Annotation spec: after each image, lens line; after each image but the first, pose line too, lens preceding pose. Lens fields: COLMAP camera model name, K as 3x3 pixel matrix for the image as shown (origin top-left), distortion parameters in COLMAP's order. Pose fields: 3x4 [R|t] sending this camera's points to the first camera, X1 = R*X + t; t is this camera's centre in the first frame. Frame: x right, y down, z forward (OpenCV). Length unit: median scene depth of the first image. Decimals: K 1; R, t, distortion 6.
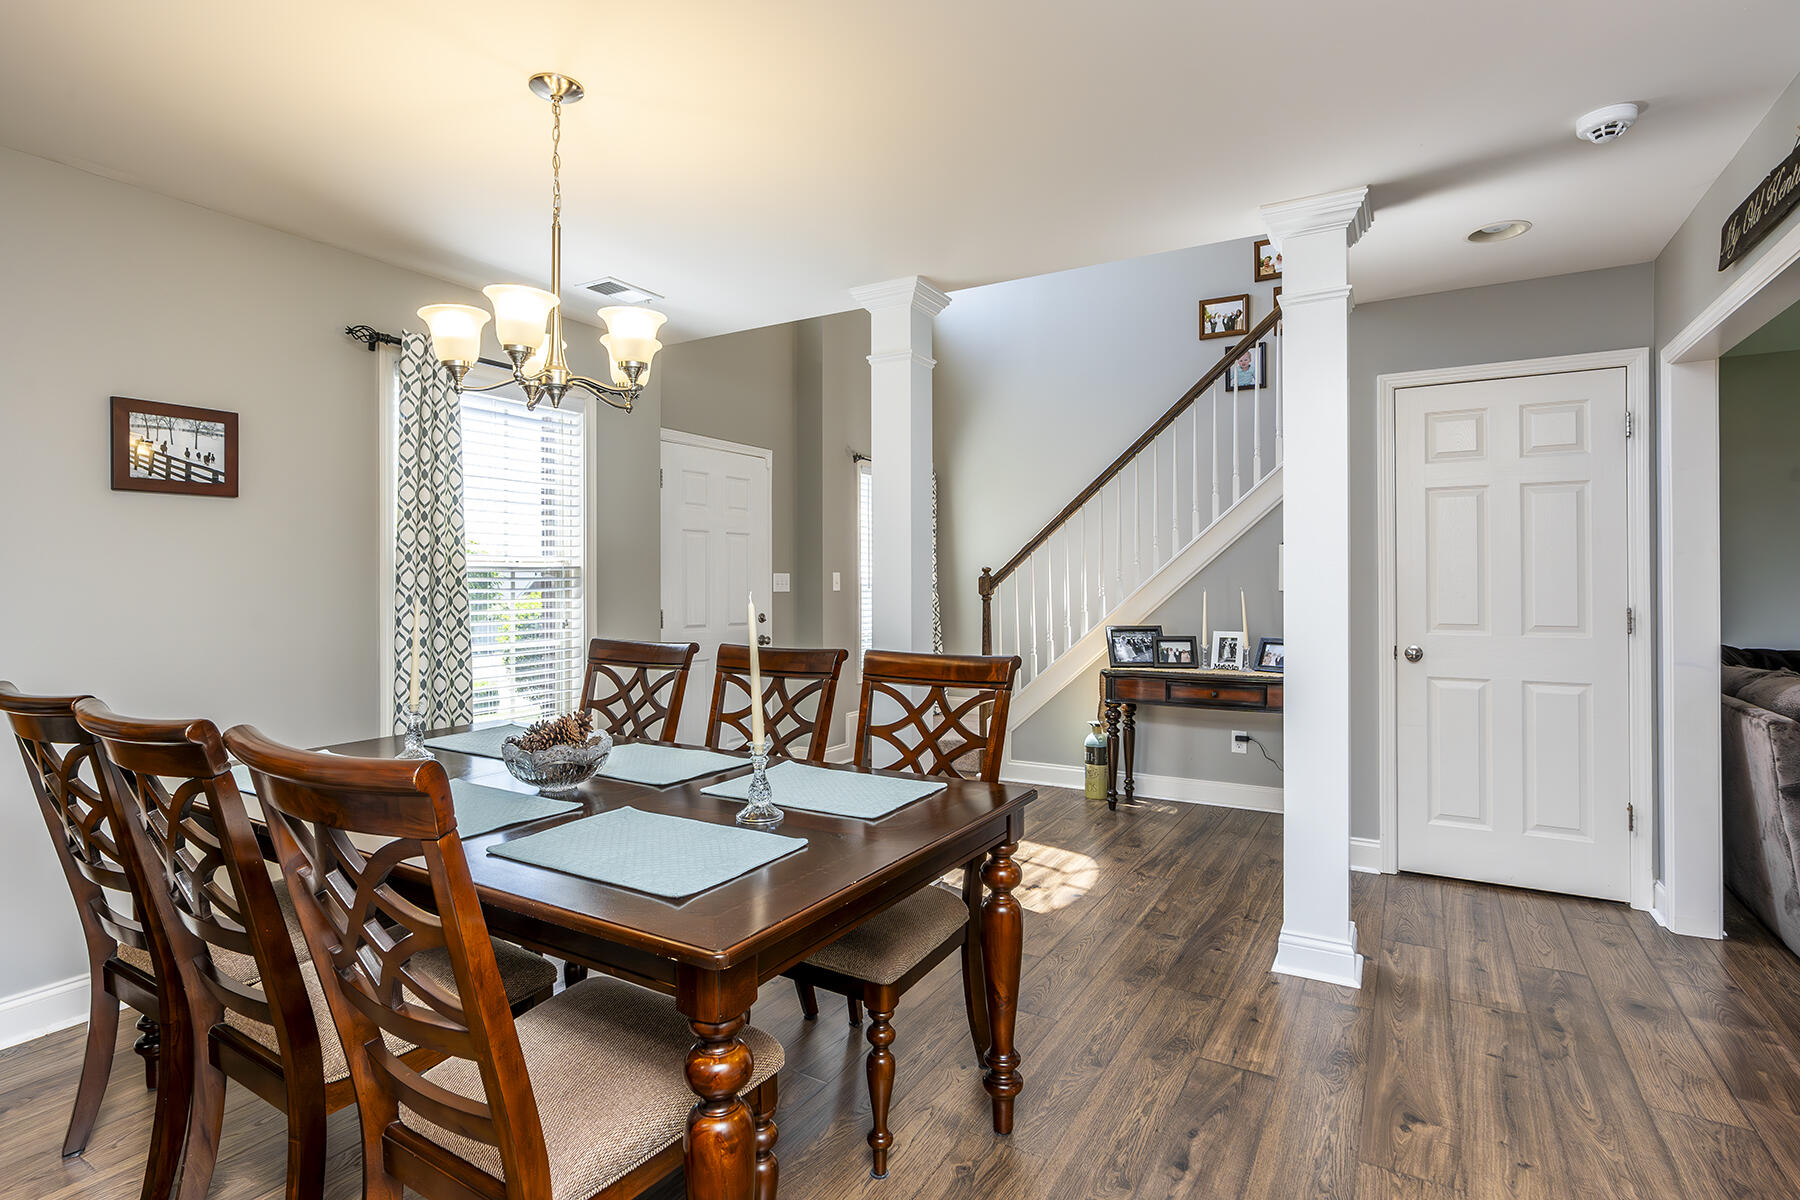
lens RADIAL K [[888.4, 0, 895.7], [0, 888.4, 571.3], [0, 0, 1]] dist [-0.001128, 0.000384]
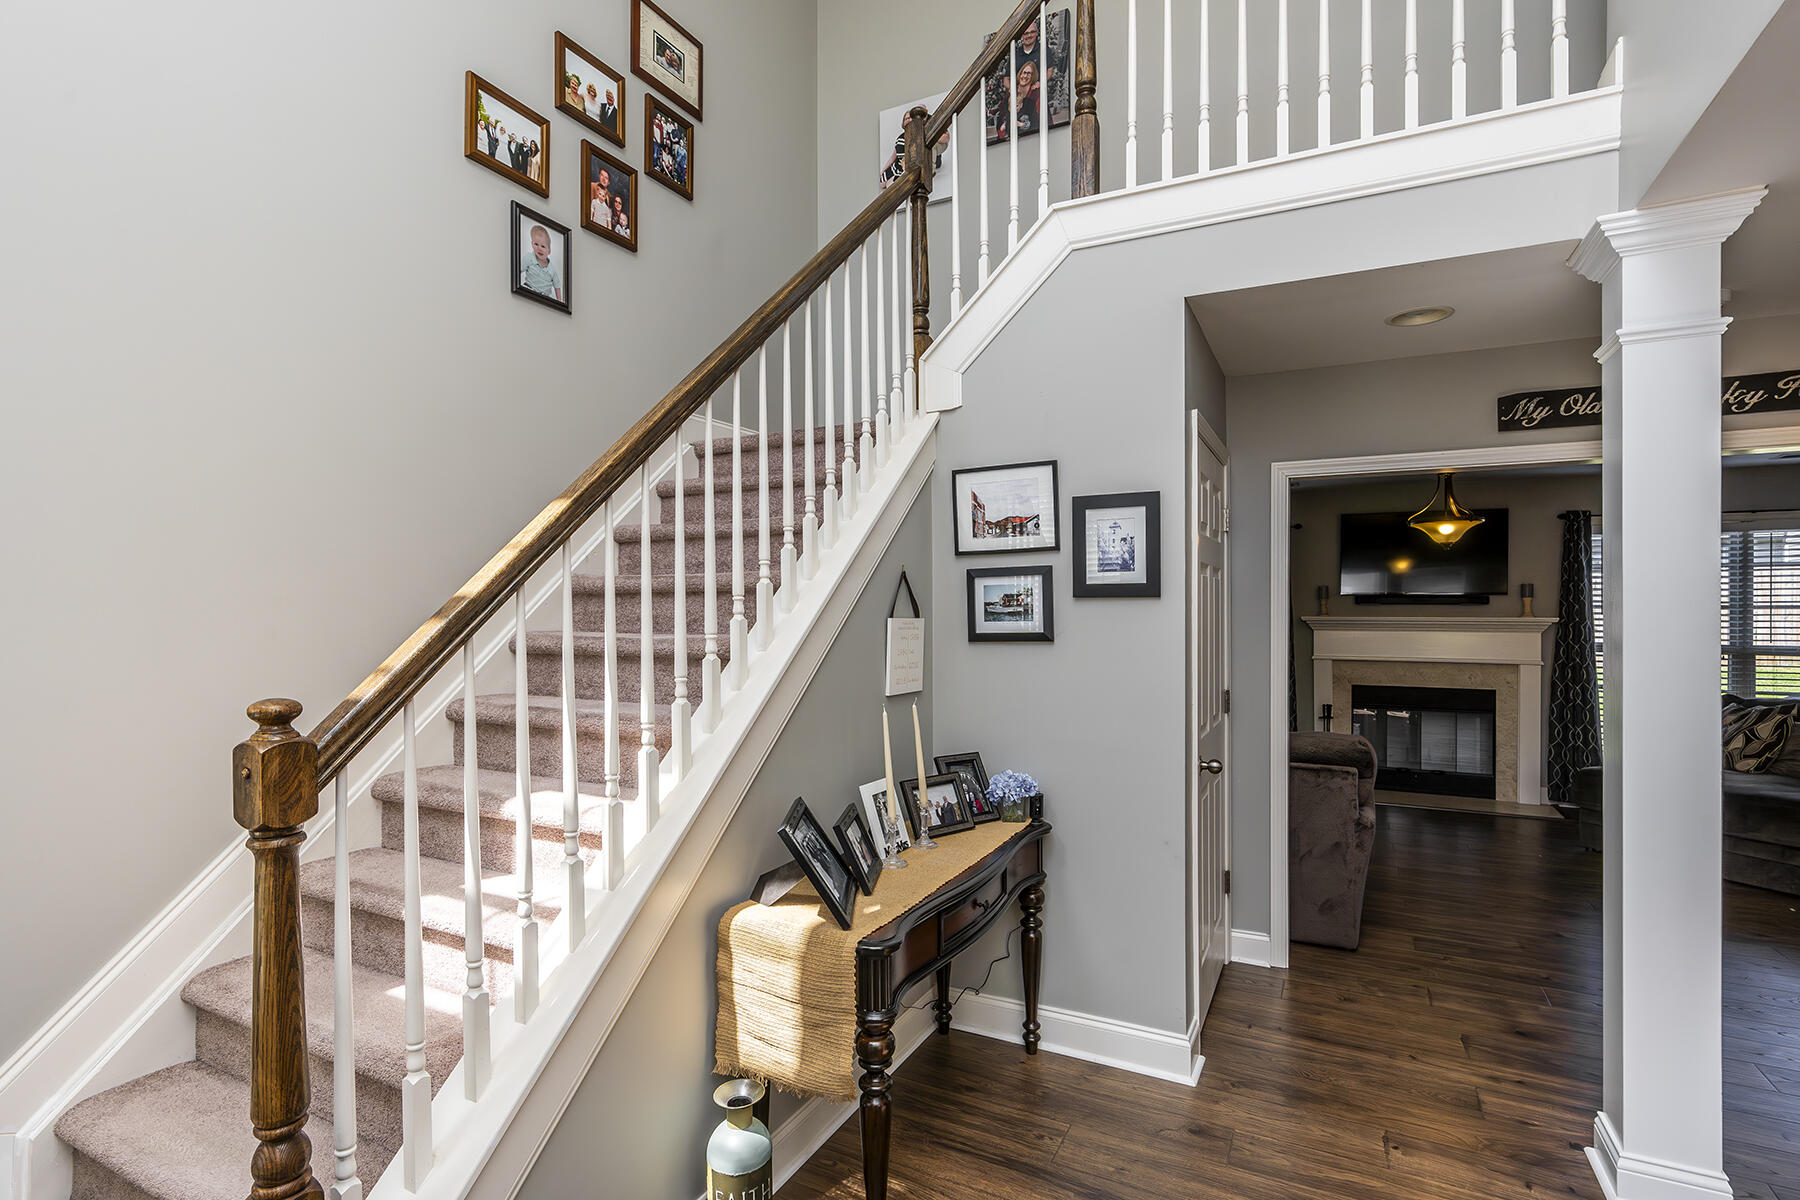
lens RADIAL K [[862.5, 0, 887.9], [0, 862.5, 615.0], [0, 0, 1]] dist [-0.005541, 0.000402]
pose [[-0.042615, -0.006023, 0.999073, -0.146269], [-0.013212, 0.999898, 0.005464, -0.034921], [-0.999004, -0.012967, -0.042691, 1.016609]]
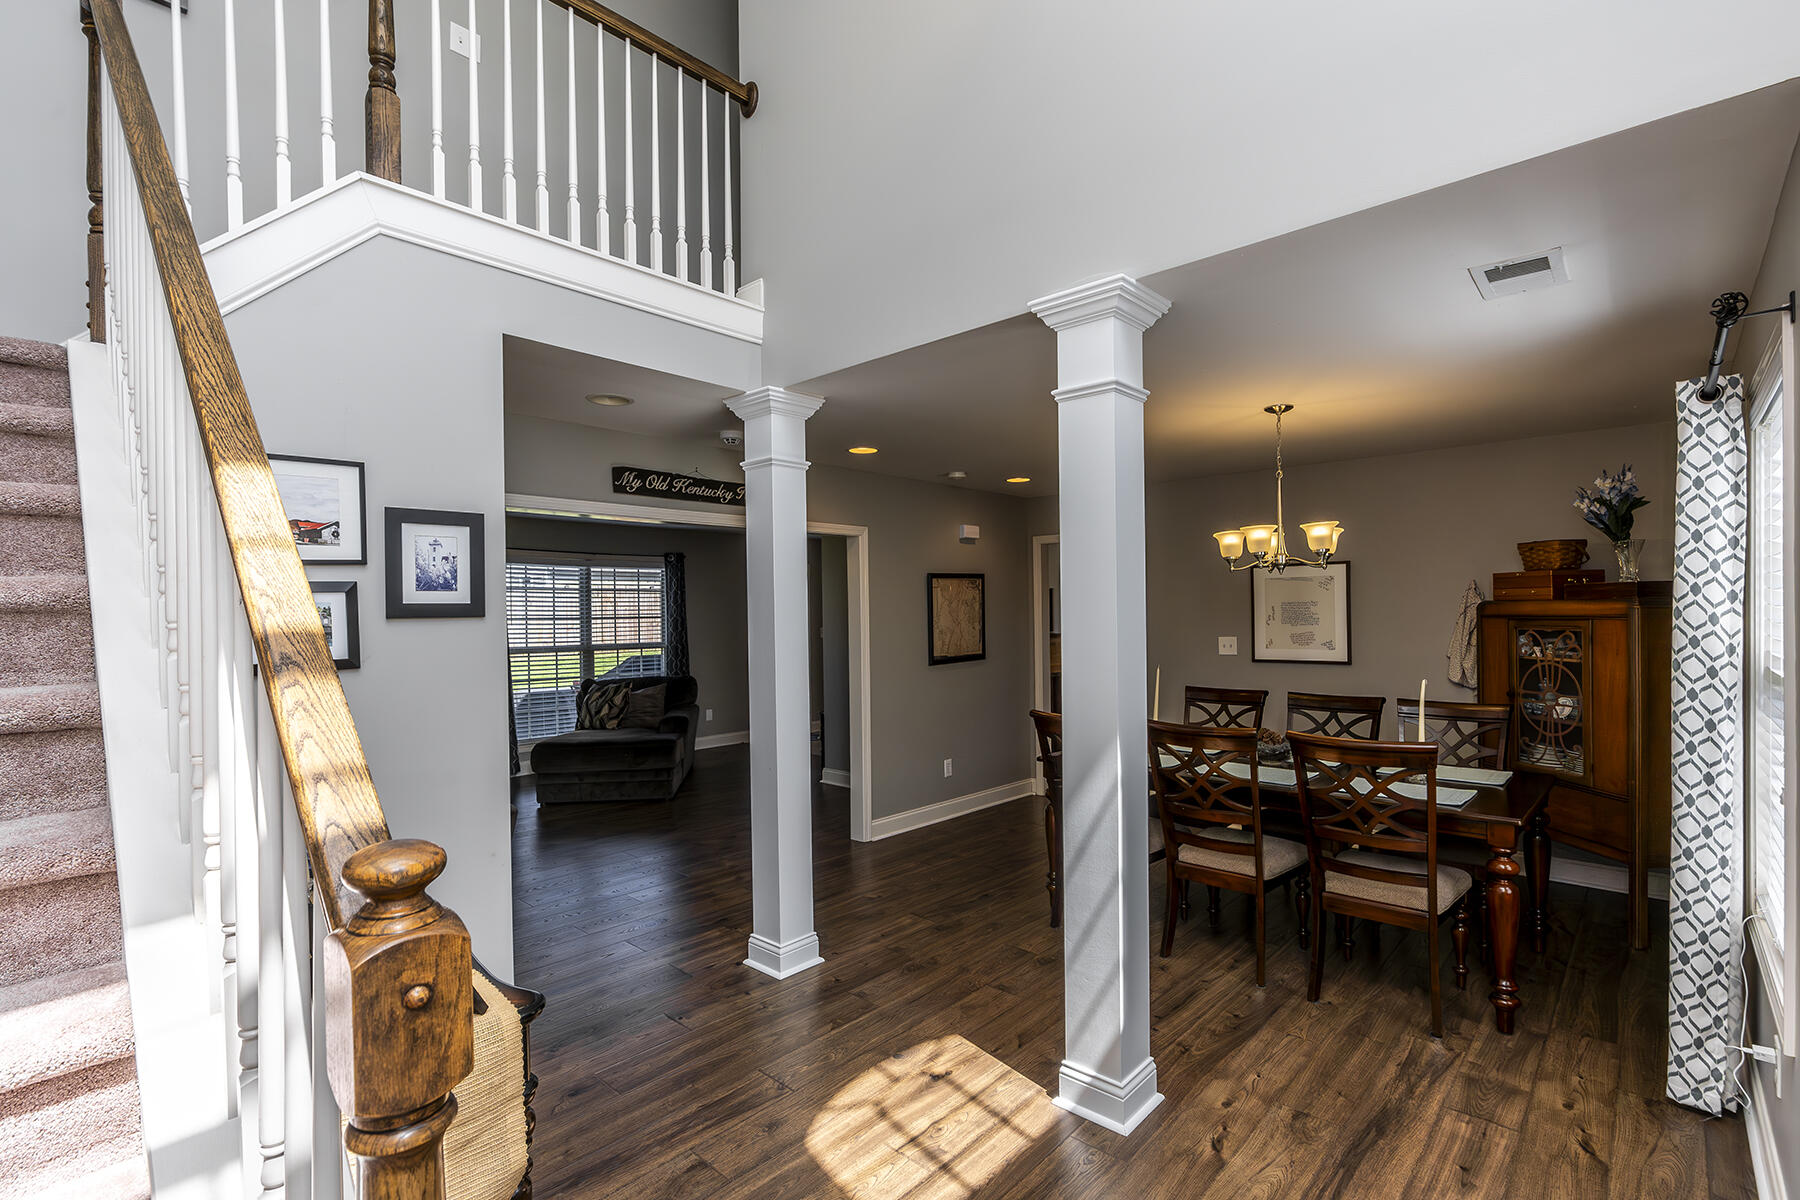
lens RADIAL K [[828.8, 0, 900.4], [0, 828.8, 620.9], [0, 0, 1]] dist [-0.021103, -0.000116]
pose [[-0.976914, 0.010789, 0.213361, 0.019796], [0.010483, 0.999942, -0.002564, -0.039126], [-0.213376, -0.000268, -0.976970, 1.293316]]
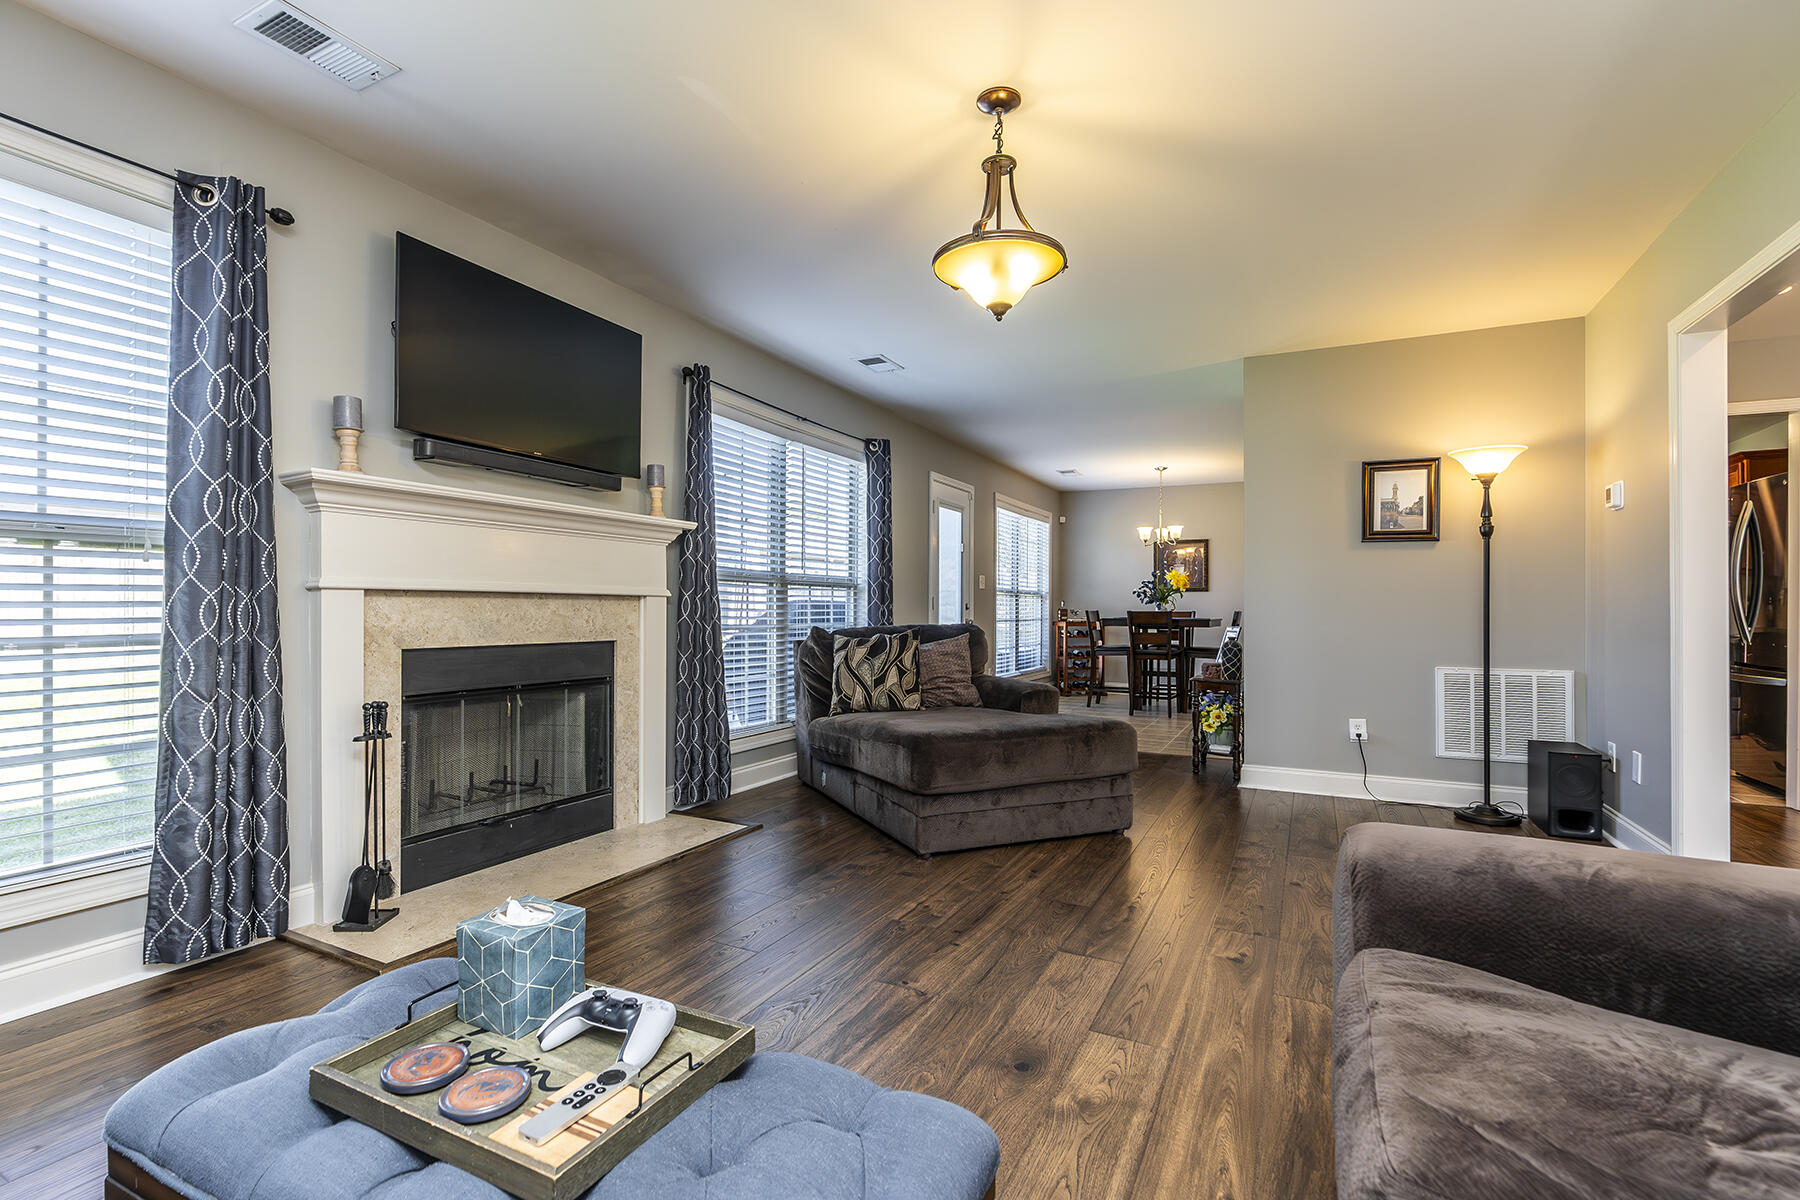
lens RADIAL K [[825.6, 0, 894.0], [0, 825.6, 608.5], [0, 0, 1]] dist [-0.011517, -0.000164]
pose [[-0.998402, -0.004718, -0.056307, 0.951515], [-0.003938, 0.999895, -0.013955, 0.057920], [0.056367, -0.013711, -0.998316, 0.771361]]
